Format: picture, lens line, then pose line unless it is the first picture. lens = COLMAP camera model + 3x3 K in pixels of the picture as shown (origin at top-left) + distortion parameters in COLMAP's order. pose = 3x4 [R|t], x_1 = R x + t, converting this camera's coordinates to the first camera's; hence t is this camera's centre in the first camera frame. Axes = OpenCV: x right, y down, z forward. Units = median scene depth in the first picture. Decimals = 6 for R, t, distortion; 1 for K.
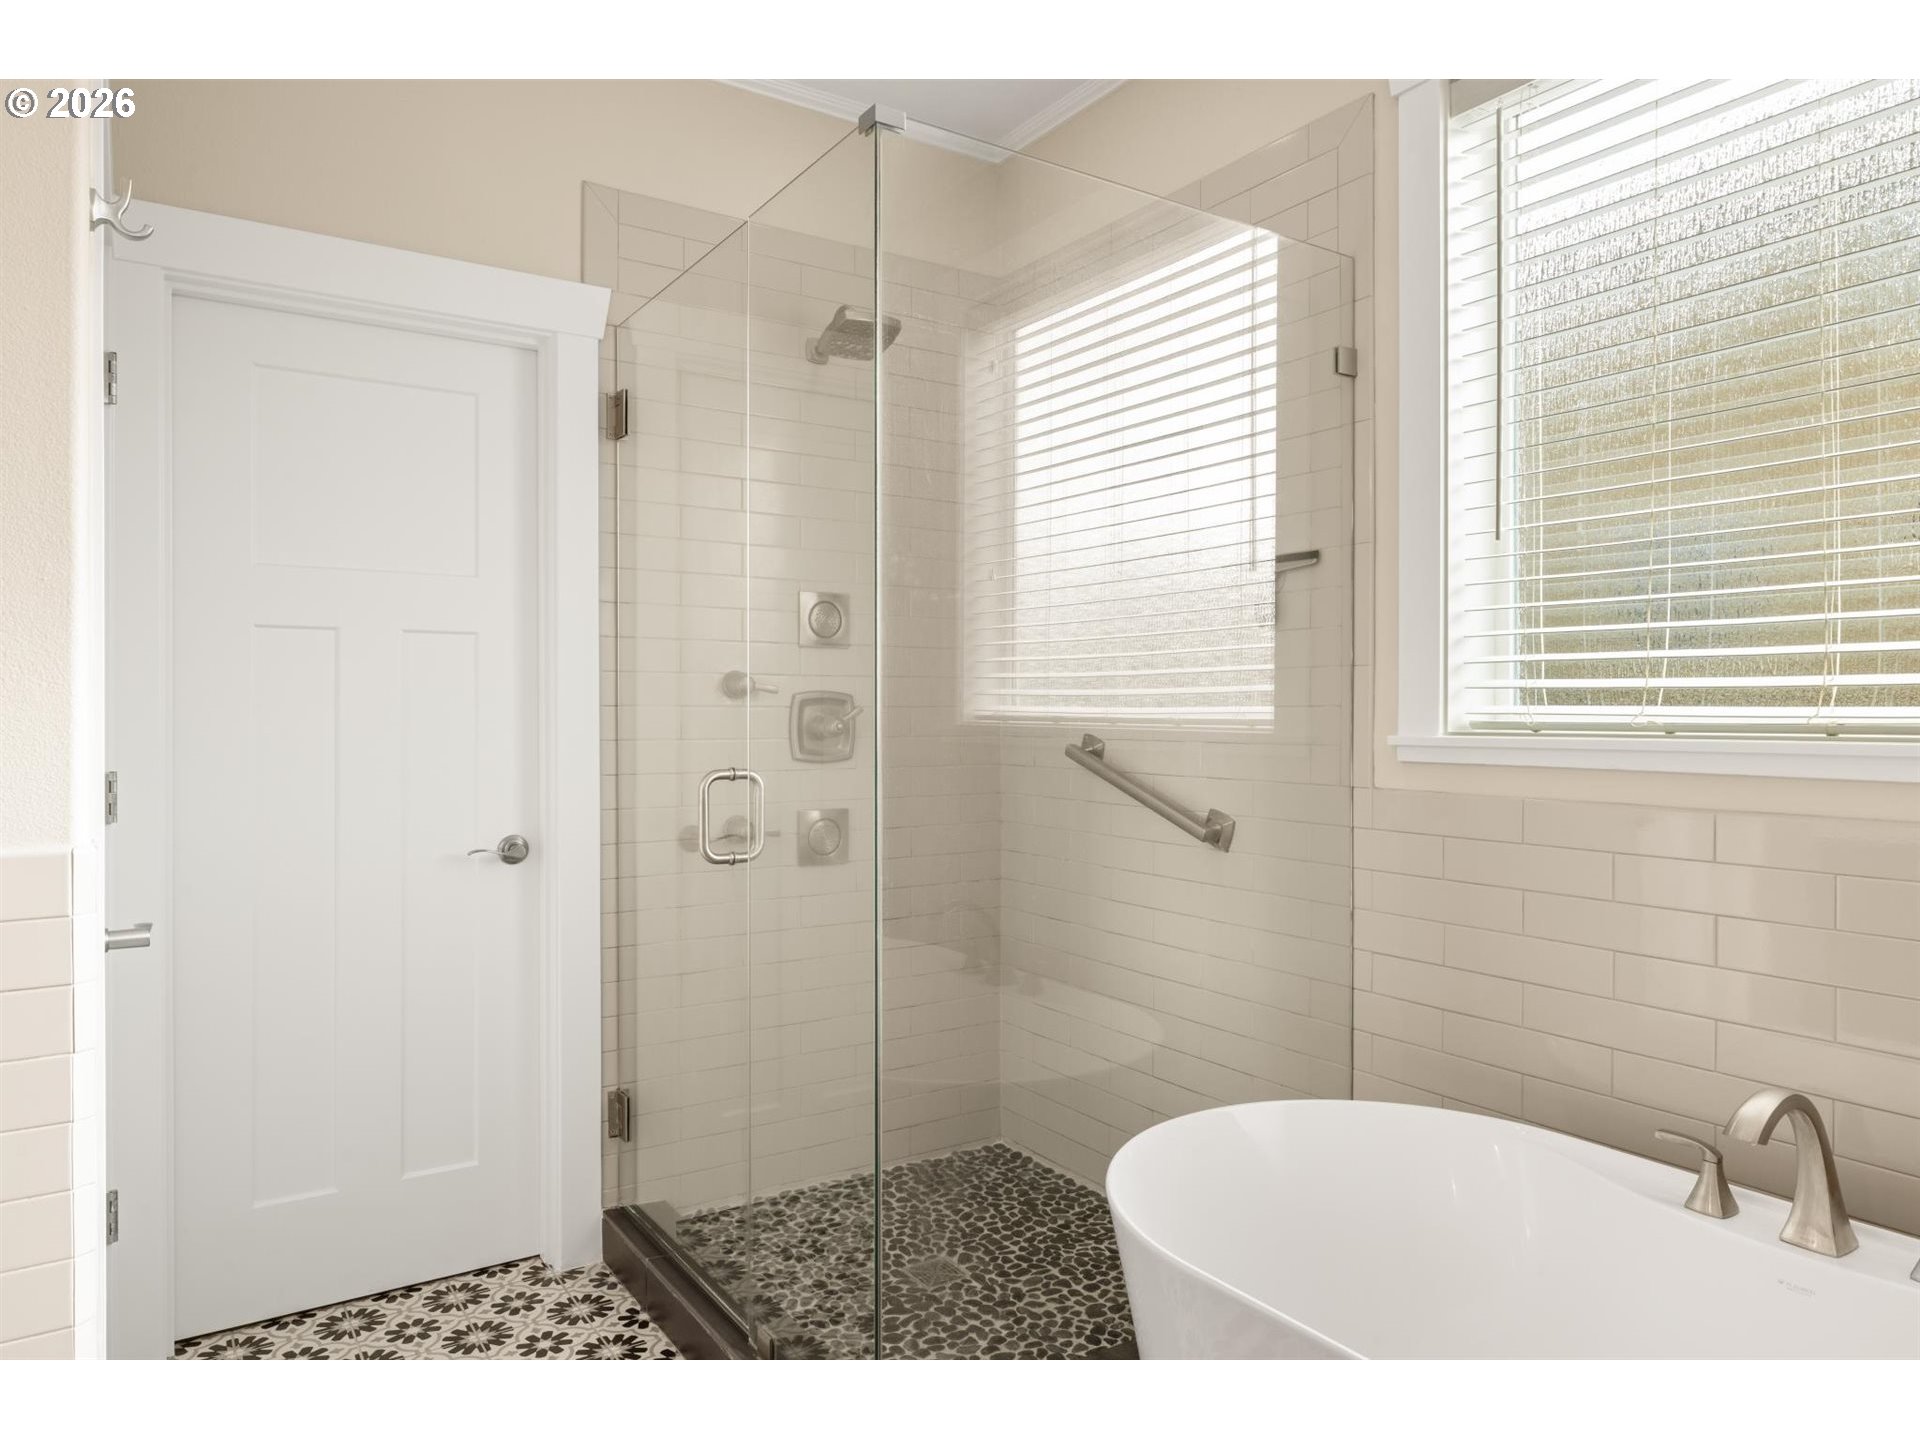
lens RADIAL K [[1226.0, 0, 947.0], [0, 1226.0, 714.4], [0, 0, 1]] dist [0.004737, 0.001121]
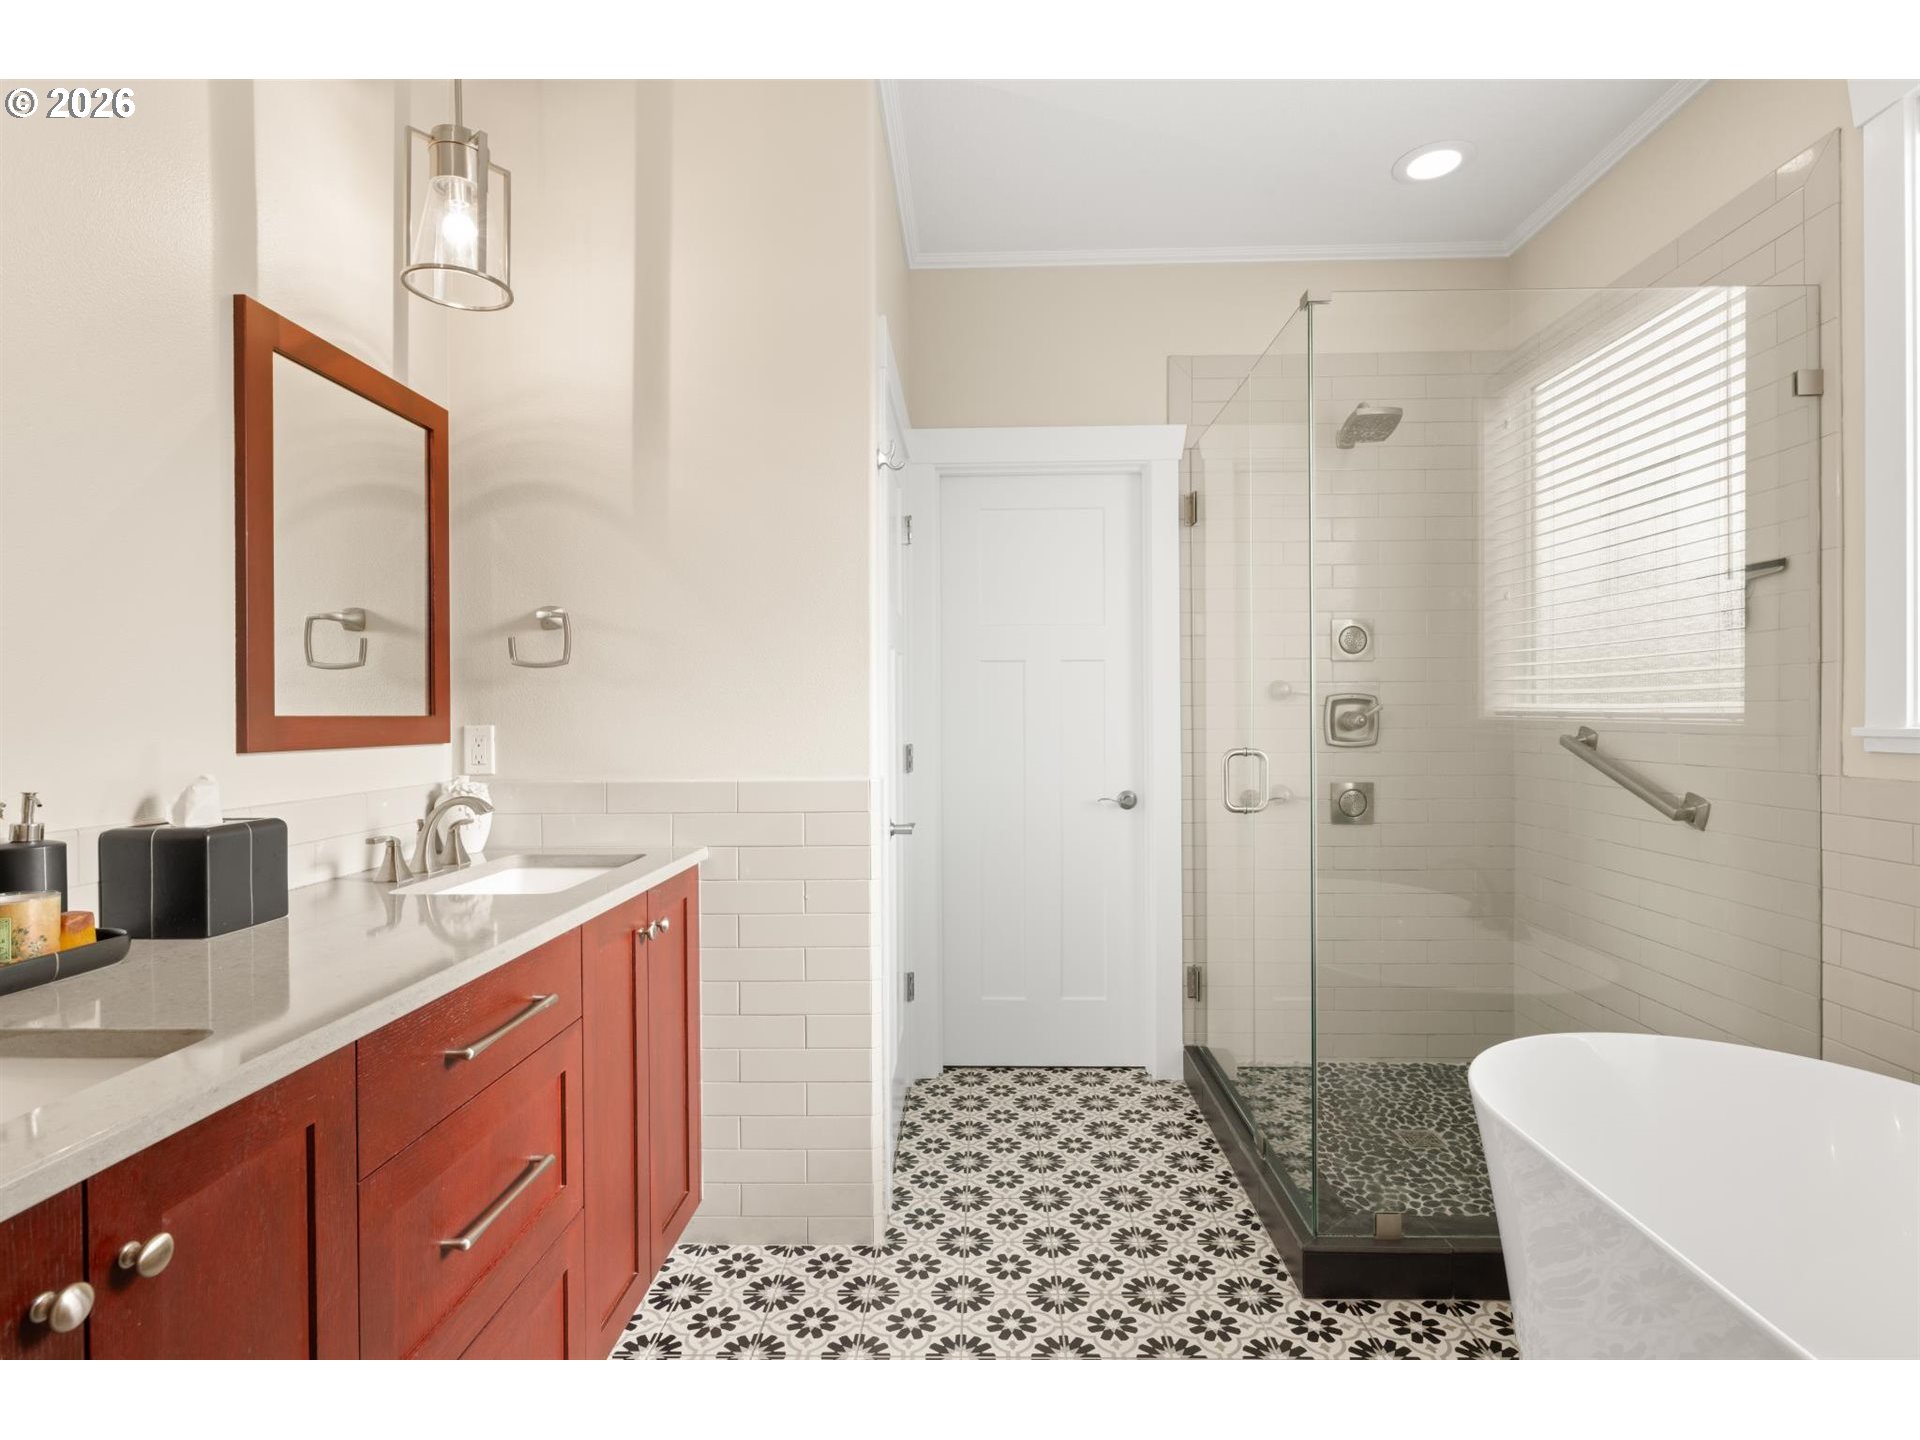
lens RADIAL K [[1011.1, 0, 969.5], [0, 1011.1, 713.3], [0, 0, 1]] dist [0.001886, 0.000547]
pose [[0.816578, -0.004305, -0.577219, 0.216248], [0.003941, 0.999990, -0.001883, 0.003252], [0.577222, -0.000738, 0.816587, -0.149049]]
